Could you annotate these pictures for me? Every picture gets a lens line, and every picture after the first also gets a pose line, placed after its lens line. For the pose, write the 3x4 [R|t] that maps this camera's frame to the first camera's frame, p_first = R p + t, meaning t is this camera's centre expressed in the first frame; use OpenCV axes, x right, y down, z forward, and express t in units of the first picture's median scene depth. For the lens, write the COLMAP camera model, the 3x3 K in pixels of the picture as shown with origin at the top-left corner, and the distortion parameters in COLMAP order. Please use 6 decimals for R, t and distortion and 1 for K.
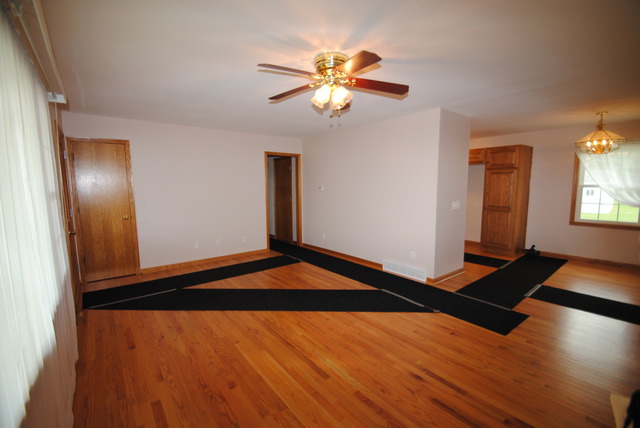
lens RADIAL K [[283.1, 0, 317.5], [0, 283.1, 215.5], [0, 0, 1]] dist [-0.001924, -0.005527]
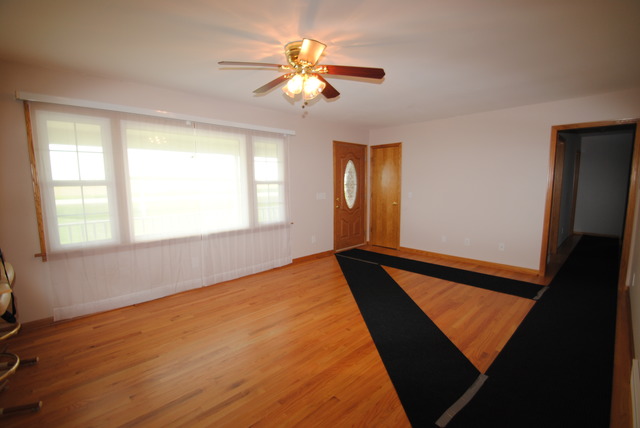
lens RADIAL K [[283.1, 0, 319.0], [0, 283.1, 214.9], [0, 0, 1]] dist [-0.001924, -0.005527]
pose [[0.116716, 0.124508, -0.985330, 0.609035], [-0.104149, 0.988175, 0.112531, -0.055071], [0.987689, 0.089487, 0.128303, 0.545999]]
